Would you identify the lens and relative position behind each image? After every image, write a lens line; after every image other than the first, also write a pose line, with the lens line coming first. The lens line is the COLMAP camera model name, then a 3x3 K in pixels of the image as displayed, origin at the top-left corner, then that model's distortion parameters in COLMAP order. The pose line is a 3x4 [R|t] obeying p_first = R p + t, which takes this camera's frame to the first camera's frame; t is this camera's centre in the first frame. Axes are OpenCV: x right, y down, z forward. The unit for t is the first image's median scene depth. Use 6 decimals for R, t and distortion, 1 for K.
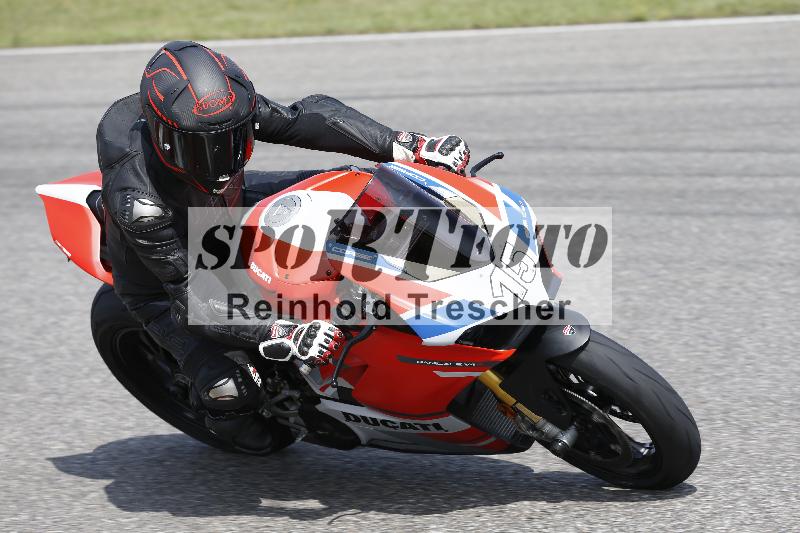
lens RADIAL K [[4689.7, 0, 394.3], [0, 4689.7, 262.3], [0, 0, 1]] dist [1.759148, 0.000000]
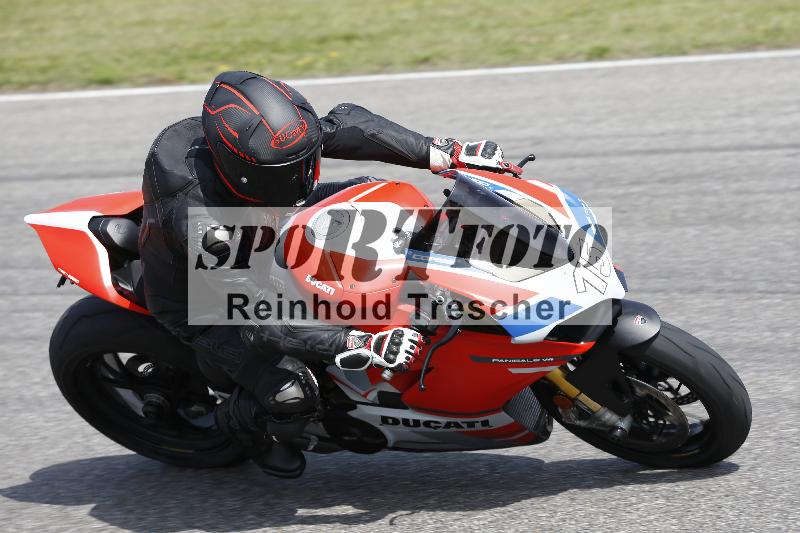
lens RADIAL K [[4689.7, 0, 404.4], [0, 4689.7, 267.3], [0, 0, 1]] dist [1.759148, 0.000000]
pose [[0.962929, -0.066247, 0.261492, -0.276585], [0.065523, 0.997785, 0.011497, -0.012168], [-0.261675, 0.006063, 0.965137, 0.012340]]
